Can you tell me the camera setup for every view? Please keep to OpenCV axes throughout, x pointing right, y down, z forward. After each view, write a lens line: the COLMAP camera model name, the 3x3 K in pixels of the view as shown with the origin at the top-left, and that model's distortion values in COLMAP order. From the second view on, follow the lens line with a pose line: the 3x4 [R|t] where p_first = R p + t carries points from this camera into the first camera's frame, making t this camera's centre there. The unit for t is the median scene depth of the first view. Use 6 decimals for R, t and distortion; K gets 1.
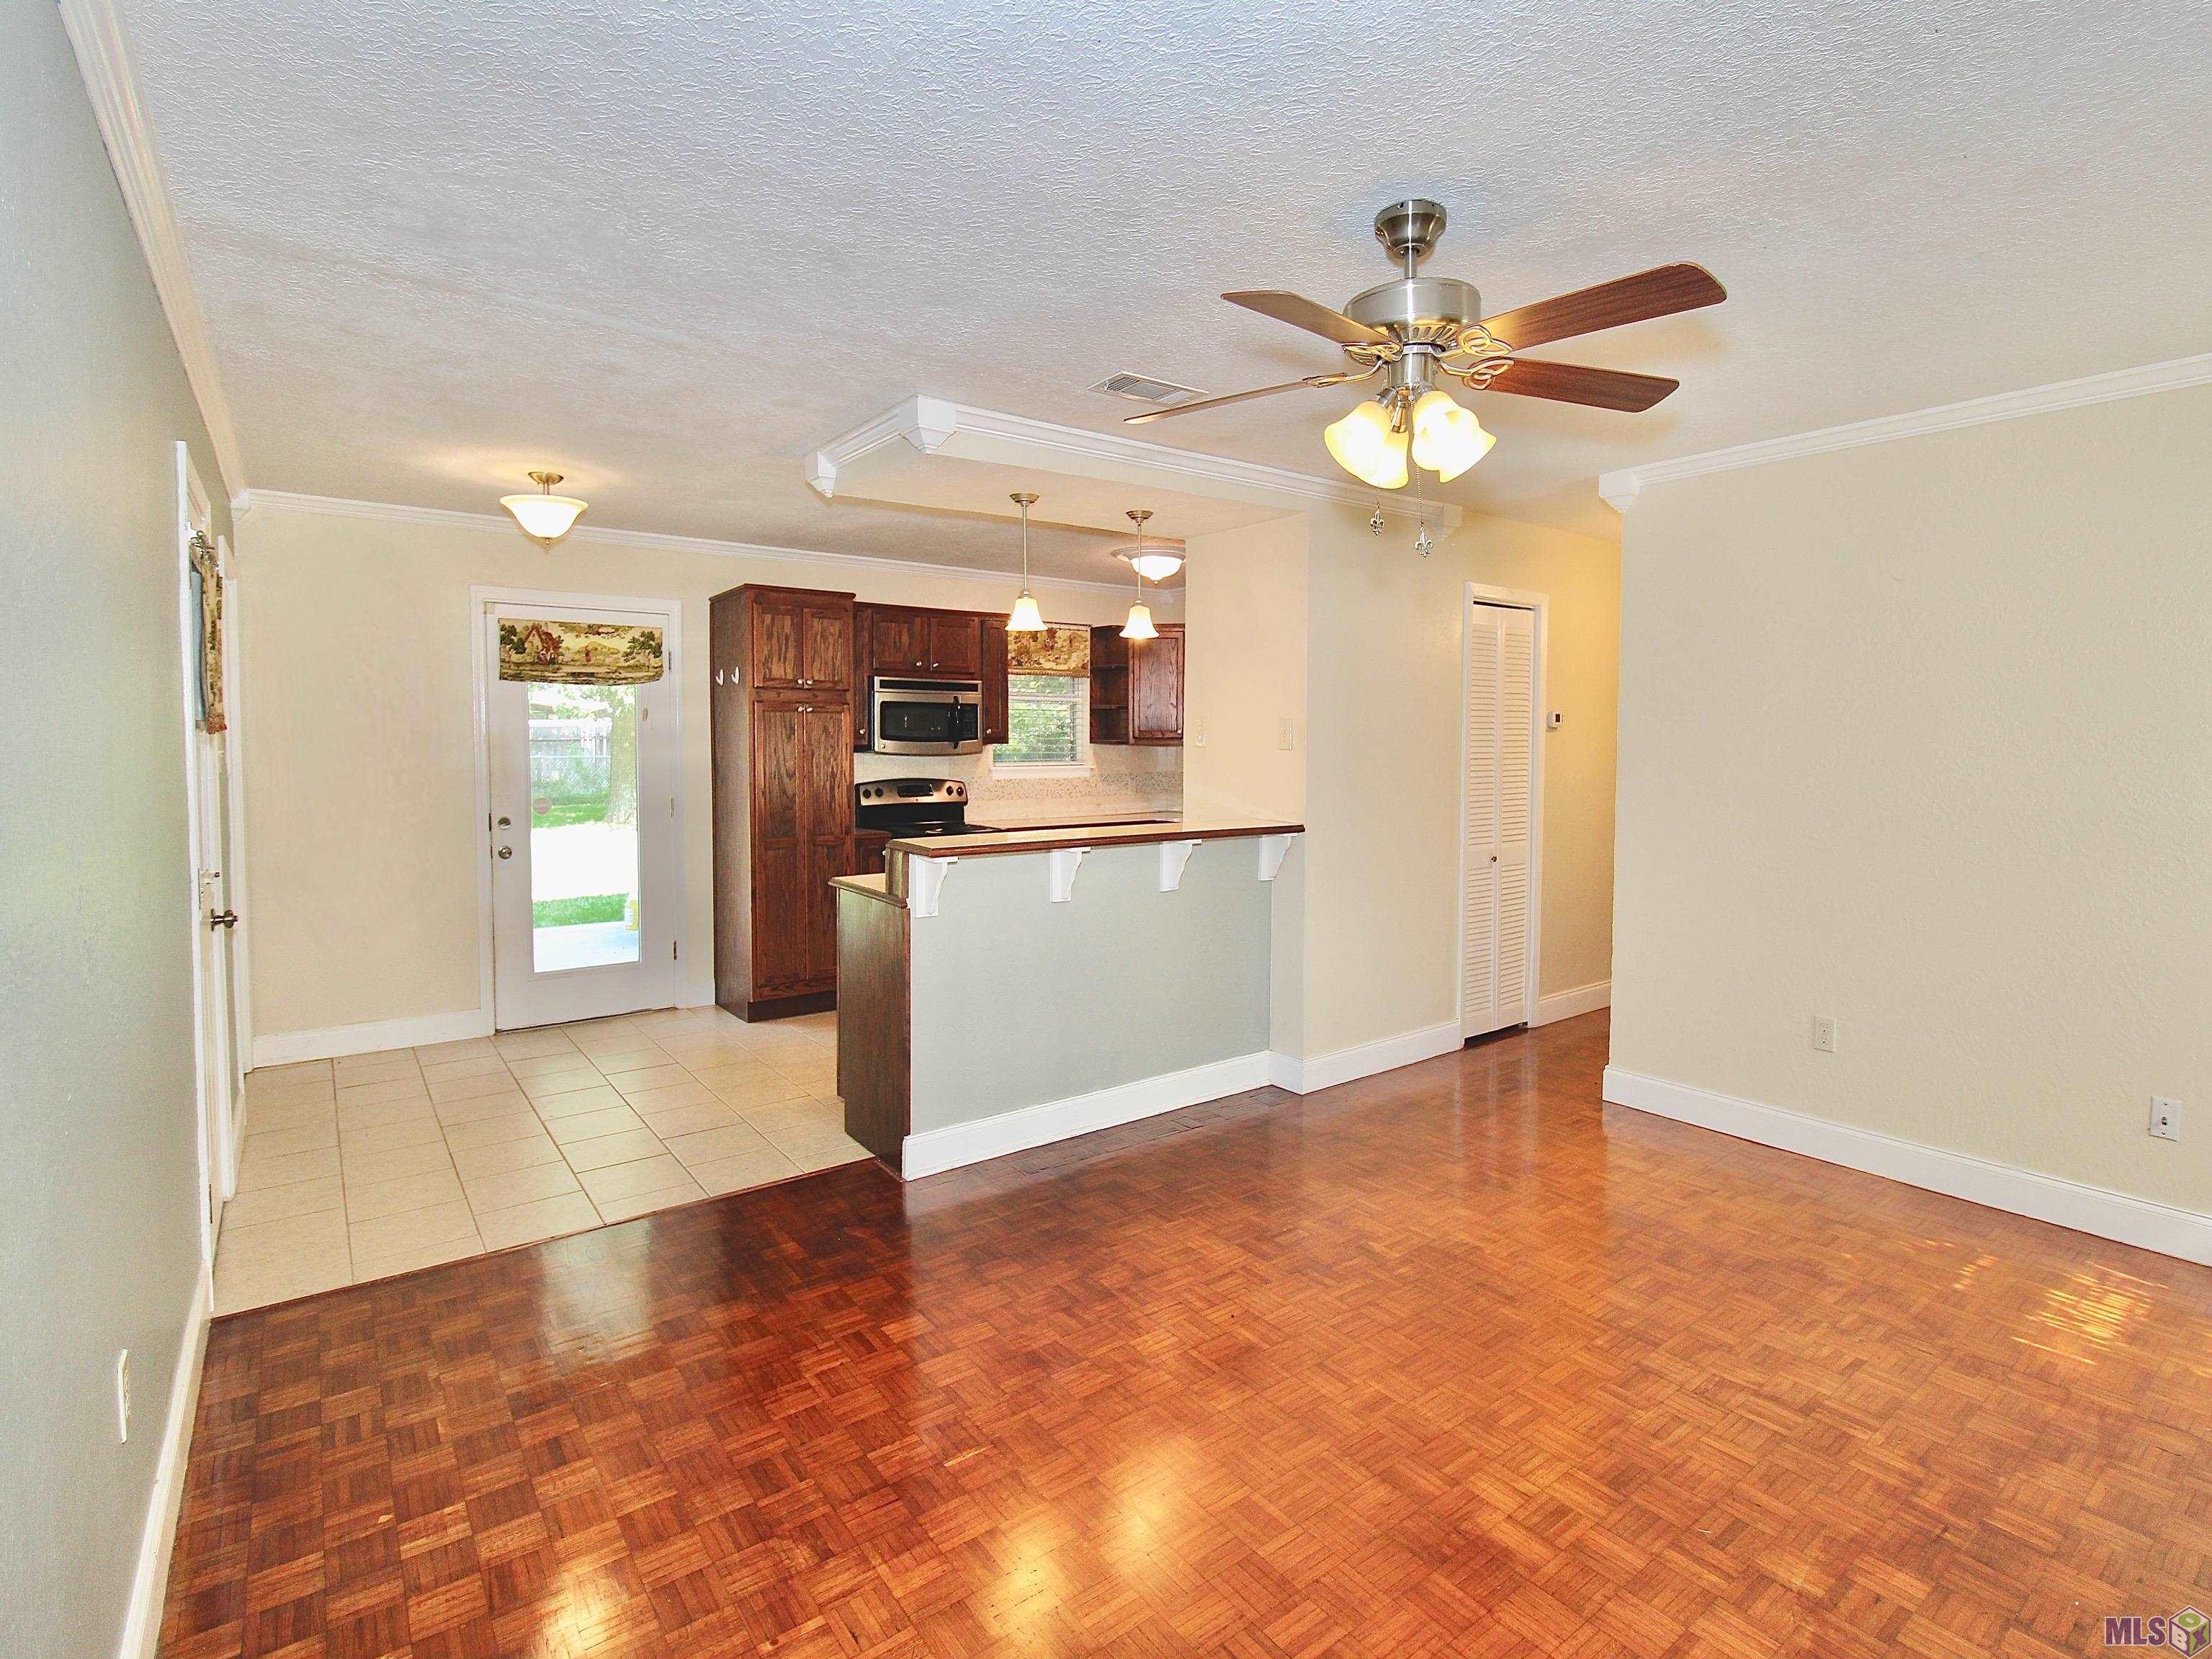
lens RADIAL K [[1060.6, 0, 1130.7], [0, 1060.6, 791.3], [0, 0, 1]] dist [-0.001416, -0.009650]
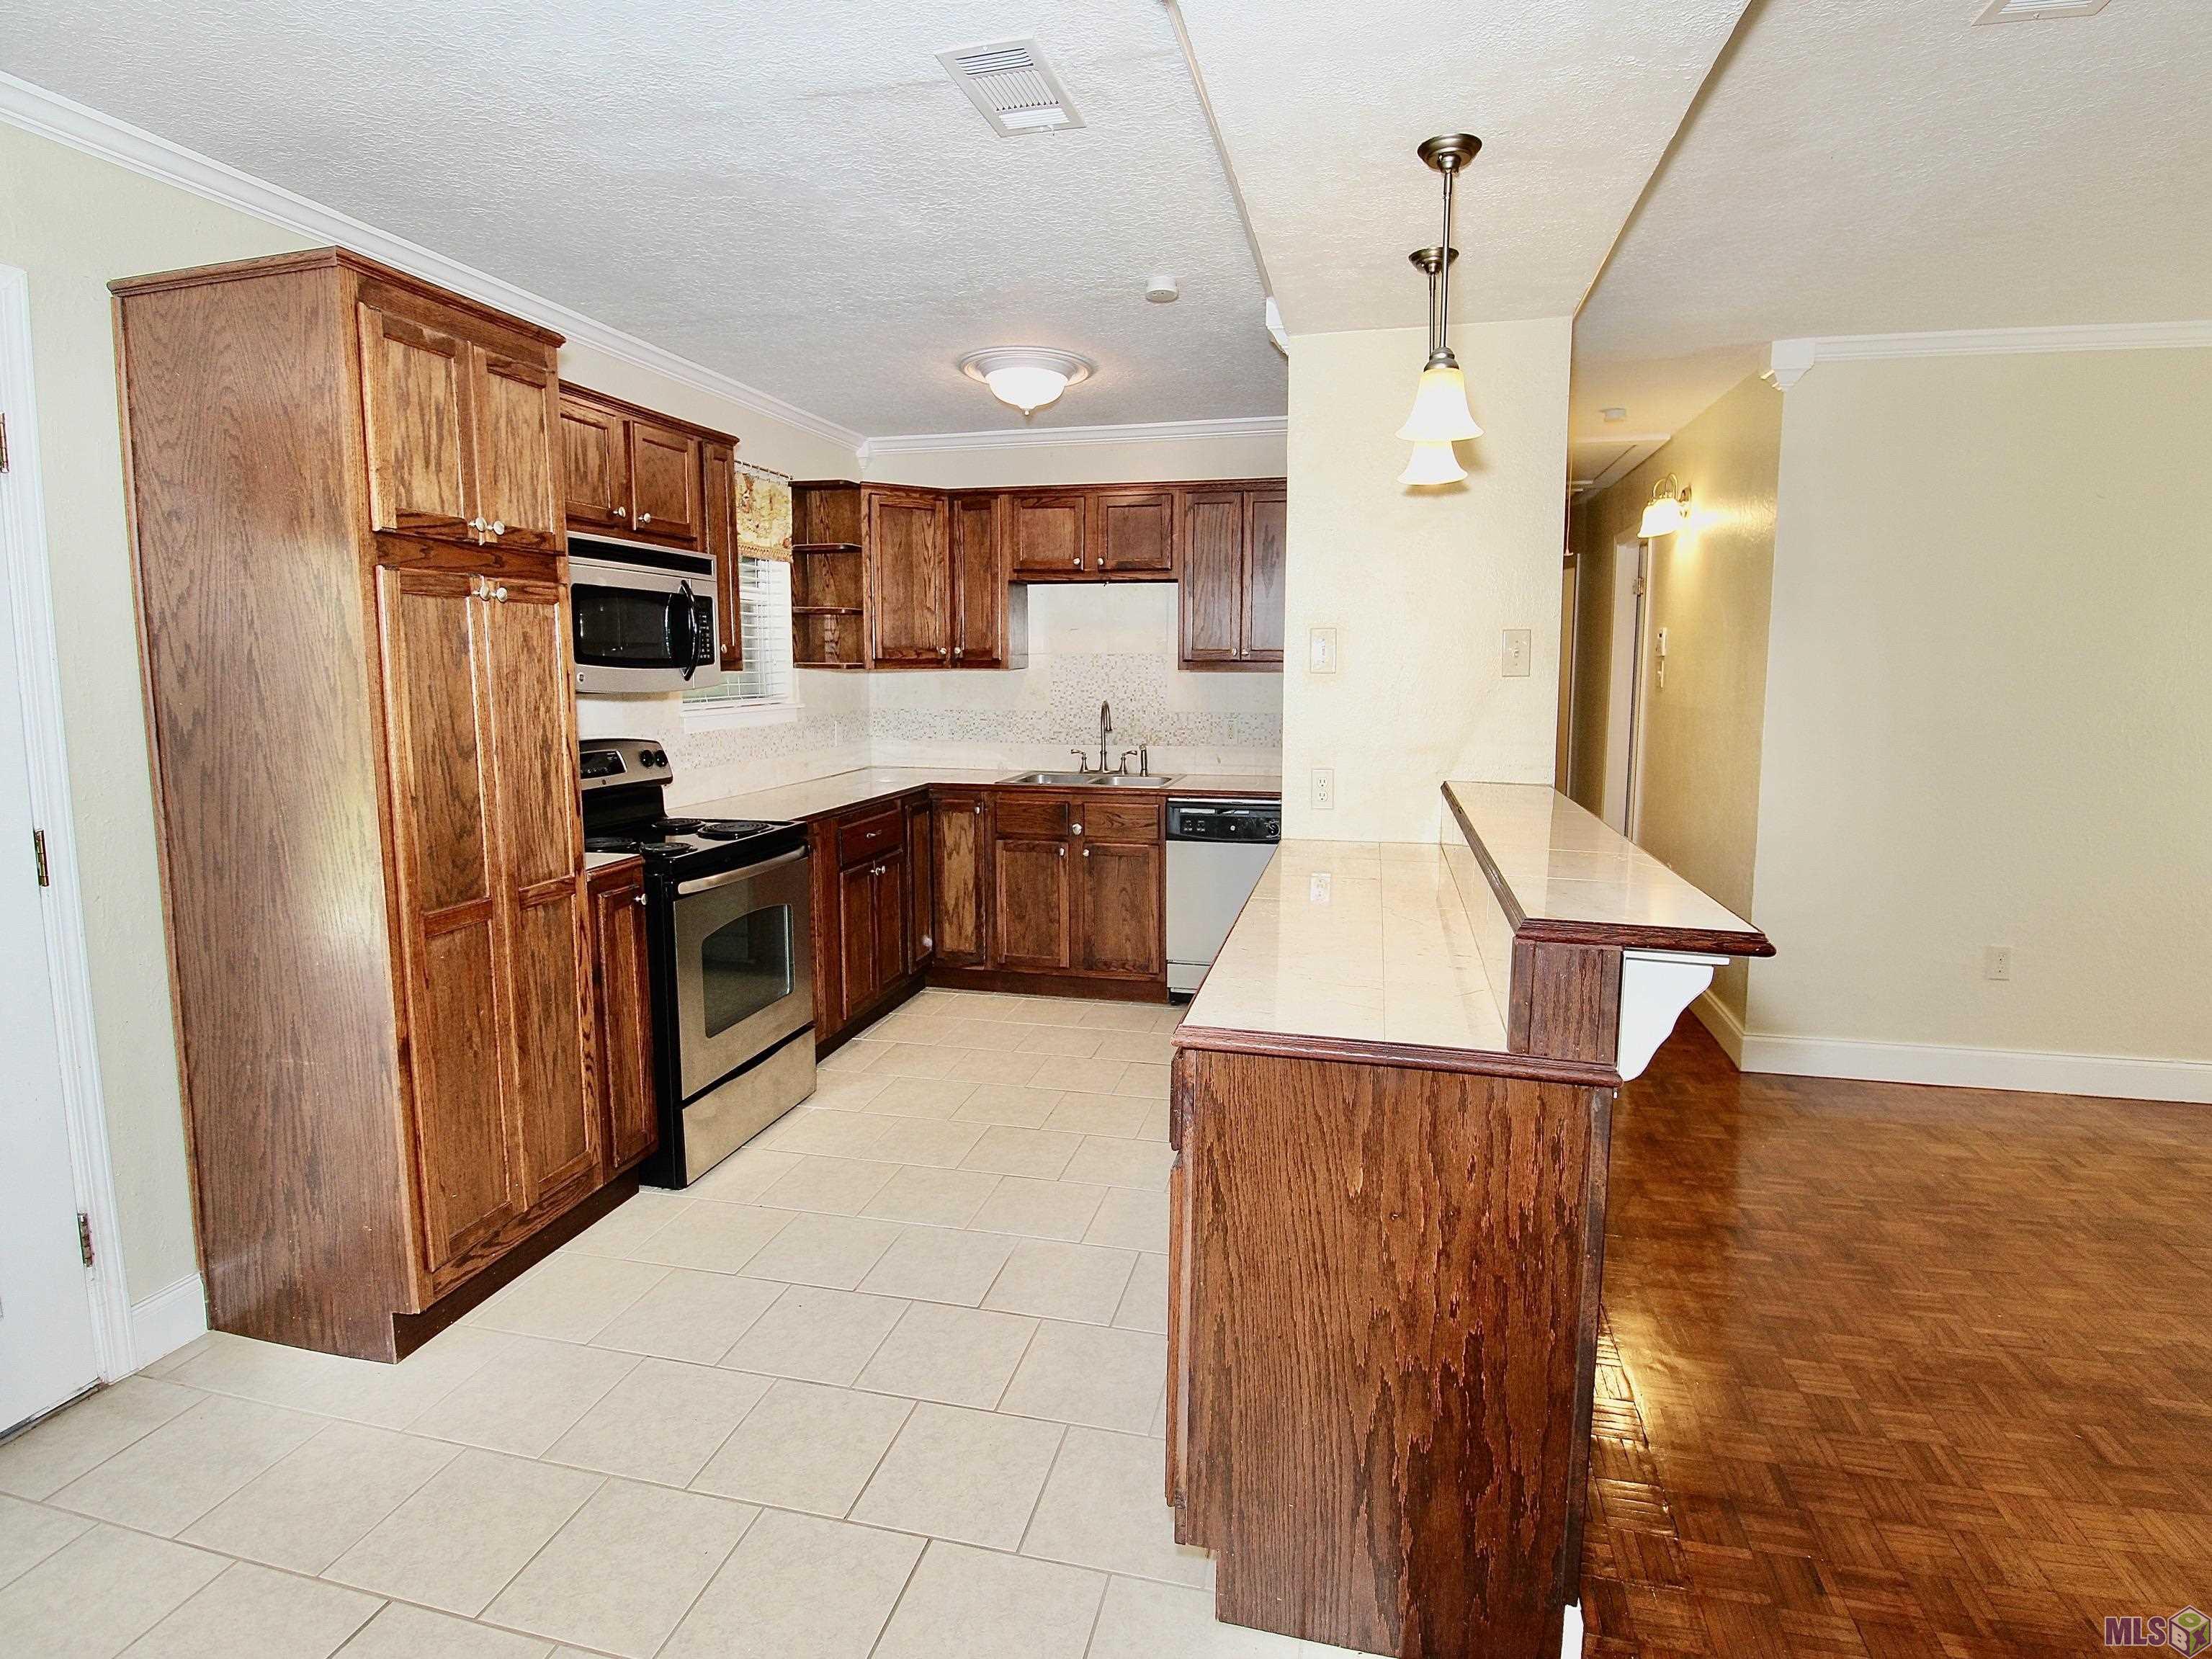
lens RADIAL K [[1079.0, 0, 1132.5], [0, 1079.0, 772.8], [0, 0, 1]] dist [-0.000034, -0.010212]
pose [[0.771264, -0.068612, 0.632807, -0.399431], [0.035268, 0.997252, 0.065143, -0.025815], [-0.635538, -0.027925, 0.771564, 0.524933]]
